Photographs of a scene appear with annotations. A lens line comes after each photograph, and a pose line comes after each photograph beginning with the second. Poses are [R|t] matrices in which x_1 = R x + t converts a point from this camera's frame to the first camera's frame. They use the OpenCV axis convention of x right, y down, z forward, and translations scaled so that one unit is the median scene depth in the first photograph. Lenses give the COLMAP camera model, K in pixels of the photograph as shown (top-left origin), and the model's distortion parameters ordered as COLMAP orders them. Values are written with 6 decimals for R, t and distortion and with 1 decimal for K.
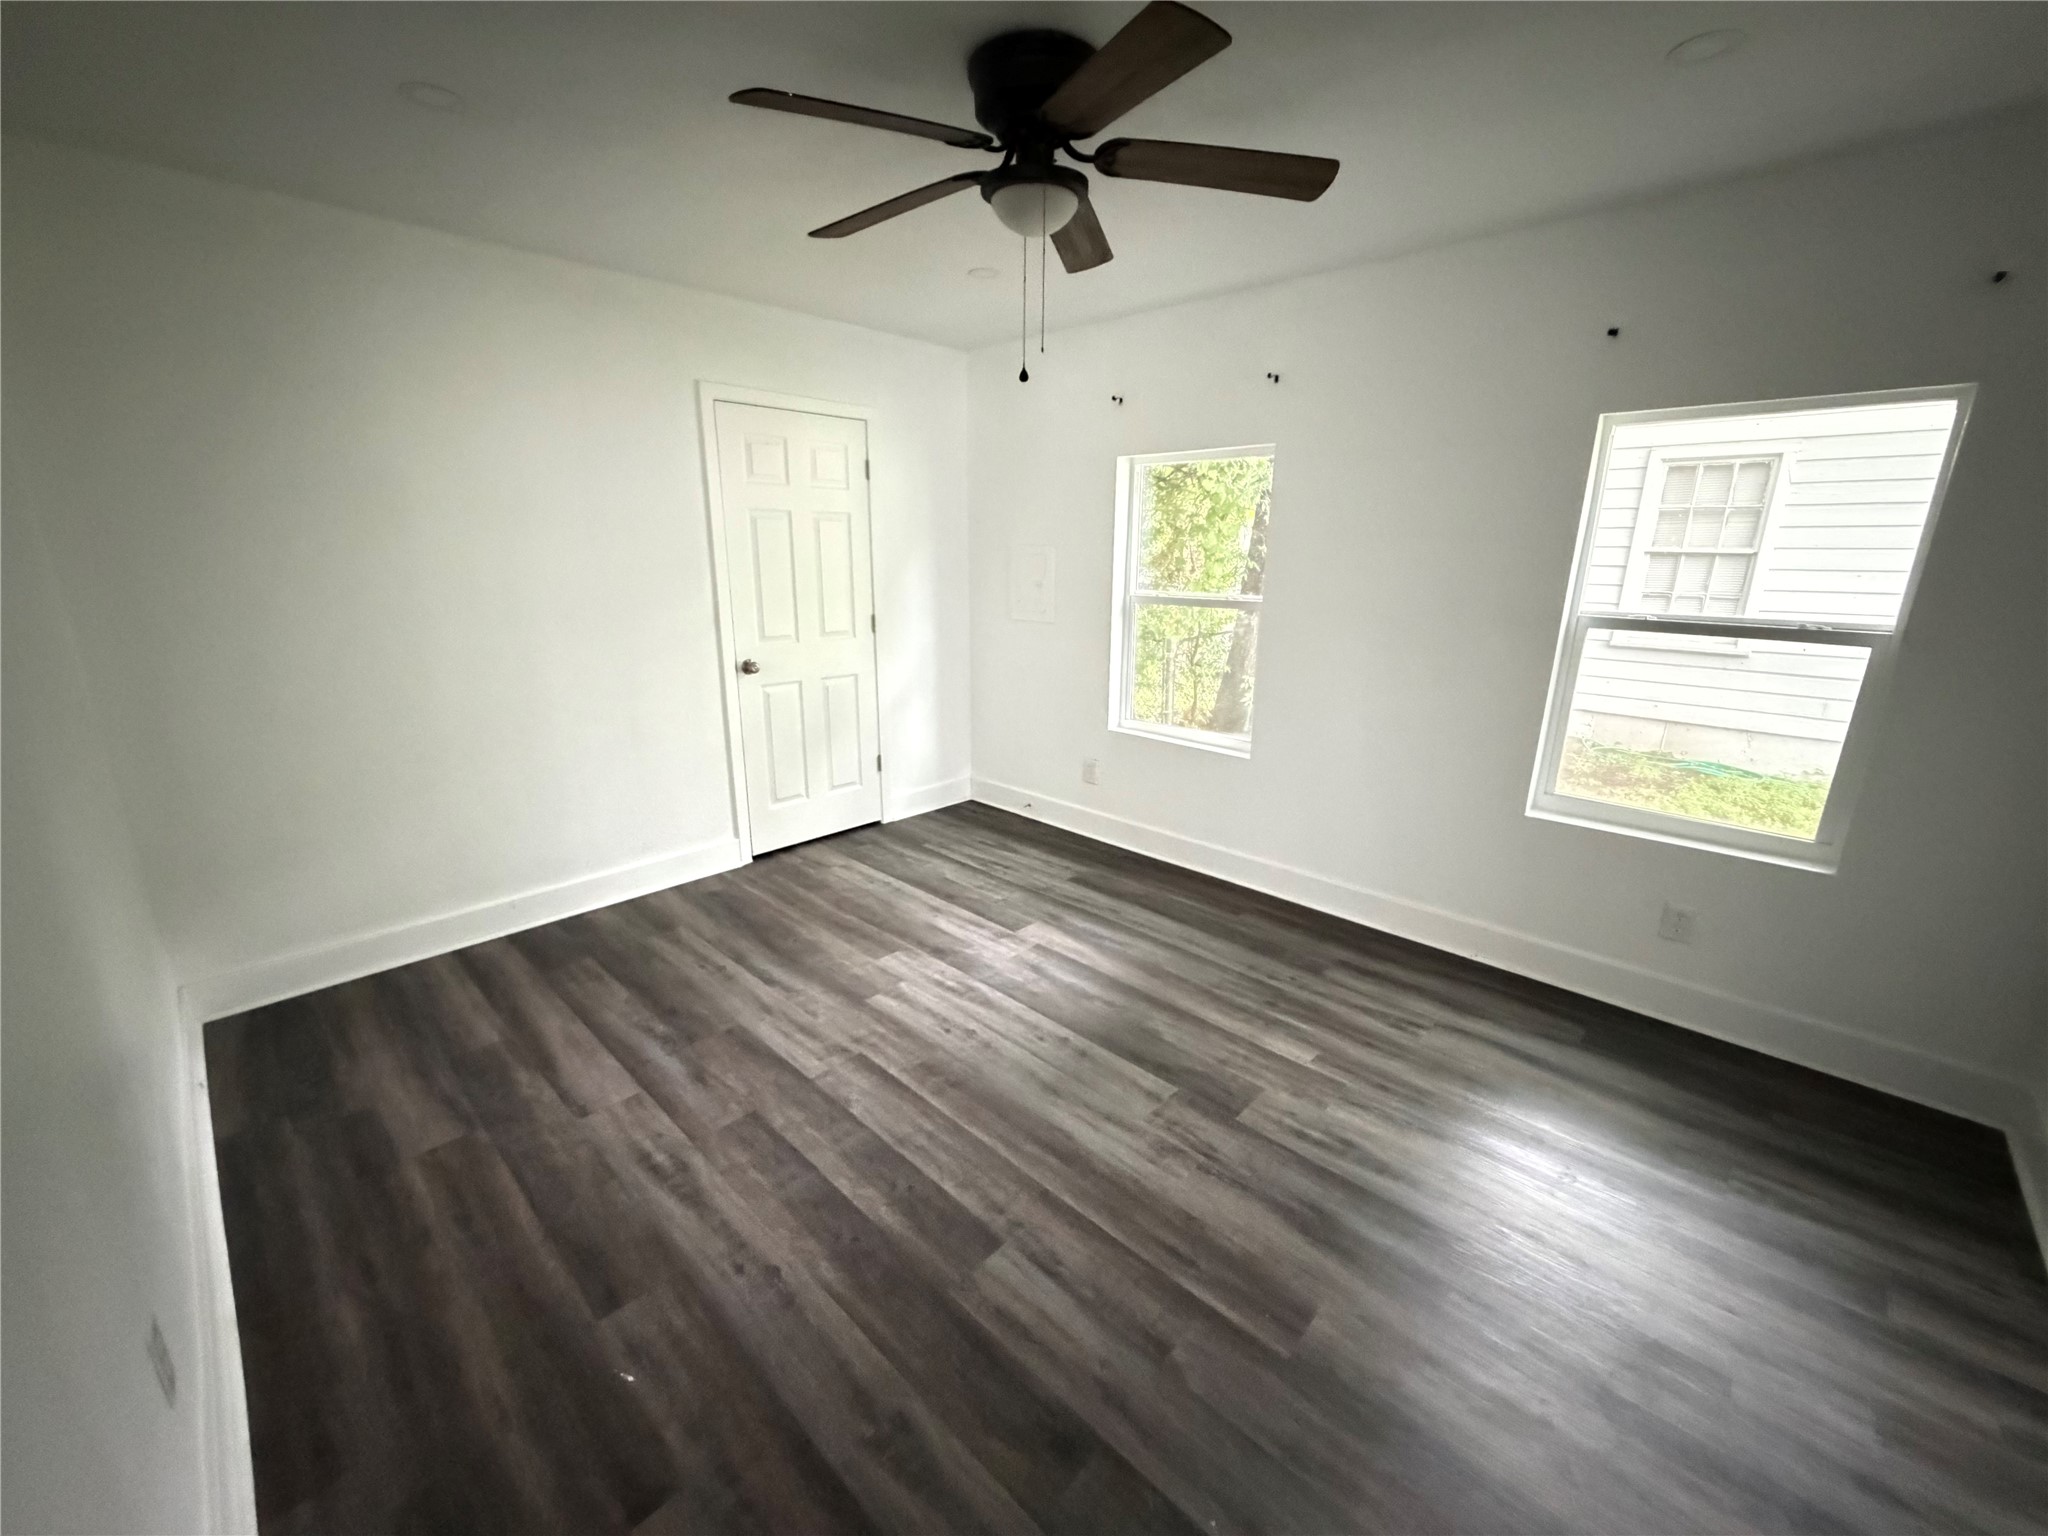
lens RADIAL K [[807.2, 0, 1024.0], [0, 807.2, 768.0], [0, 0, 1]] dist [-0.000511, -0.000052]
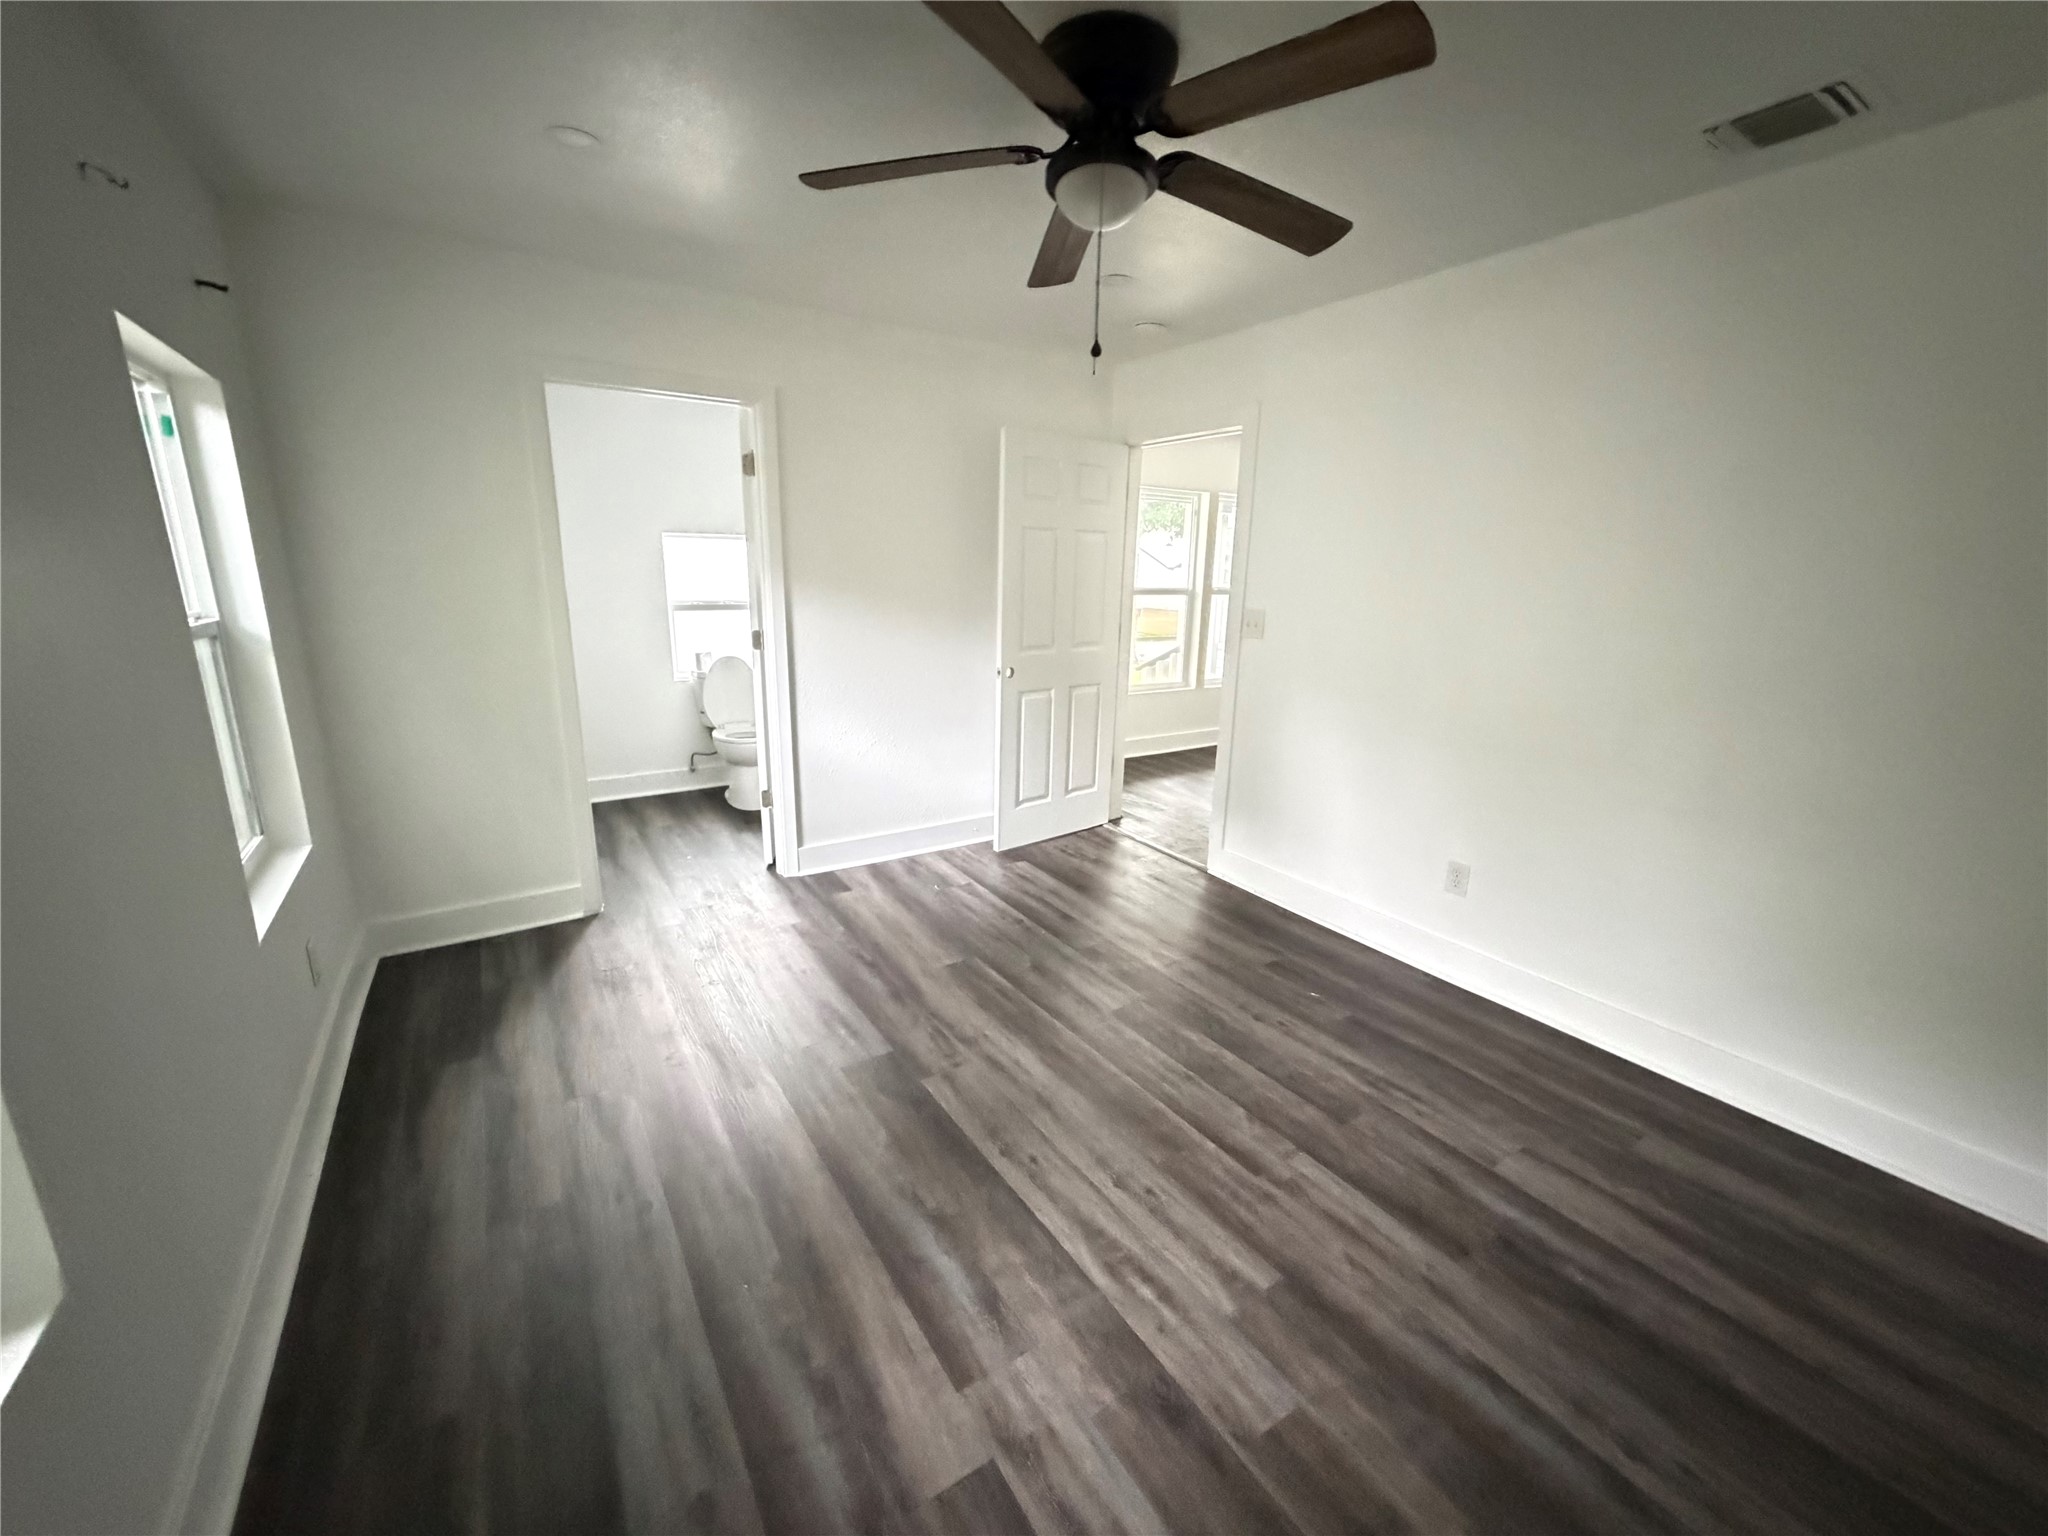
lens RADIAL K [[807.2, 0, 1024.0], [0, 807.2, 768.0], [0, 0, 1]] dist [-0.000511, -0.000052]
pose [[-0.973460, -0.083676, 0.213012, -0.108121], [0.033751, 0.868095, 0.495250, -0.401408], [-0.226355, 0.489295, -0.842231, 1.472449]]
